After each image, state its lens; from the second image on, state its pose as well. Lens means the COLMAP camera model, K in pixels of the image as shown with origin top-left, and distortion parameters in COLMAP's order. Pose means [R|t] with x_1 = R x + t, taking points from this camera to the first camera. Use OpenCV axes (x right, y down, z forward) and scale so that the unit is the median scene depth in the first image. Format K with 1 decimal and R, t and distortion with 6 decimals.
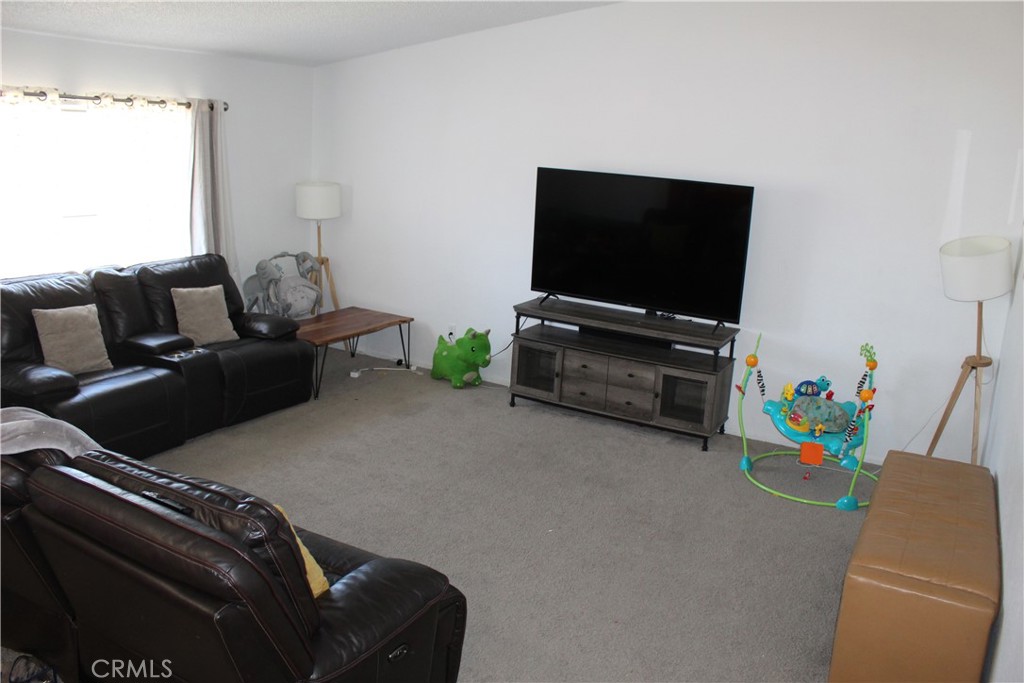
lens RADIAL K [[853.0, 0, 512.0], [0, 853.0, 341.5], [0, 0, 1]] dist [-0.173980, 0.149578]
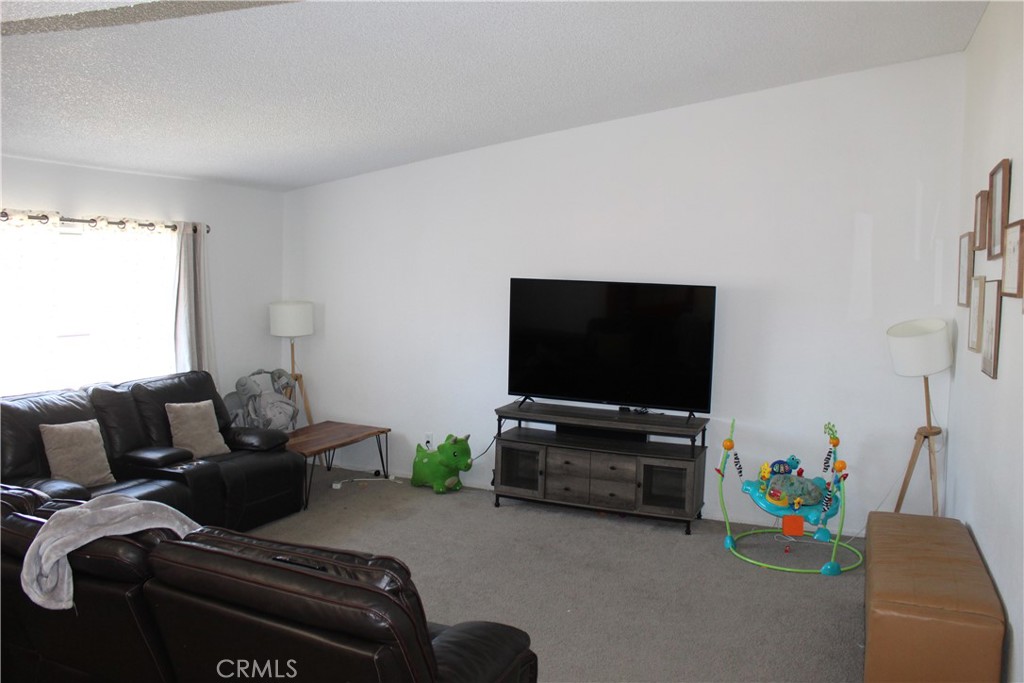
lens RADIAL K [[853.0, 0, 512.0], [0, 853.0, 341.5], [0, 0, 1]] dist [-0.173980, 0.149578]
pose [[0.993759, -0.040374, 0.103986, -0.088339], [0.055142, 0.988141, -0.143307, 0.028791], [-0.096967, 0.148146, 0.984200, -0.048546]]
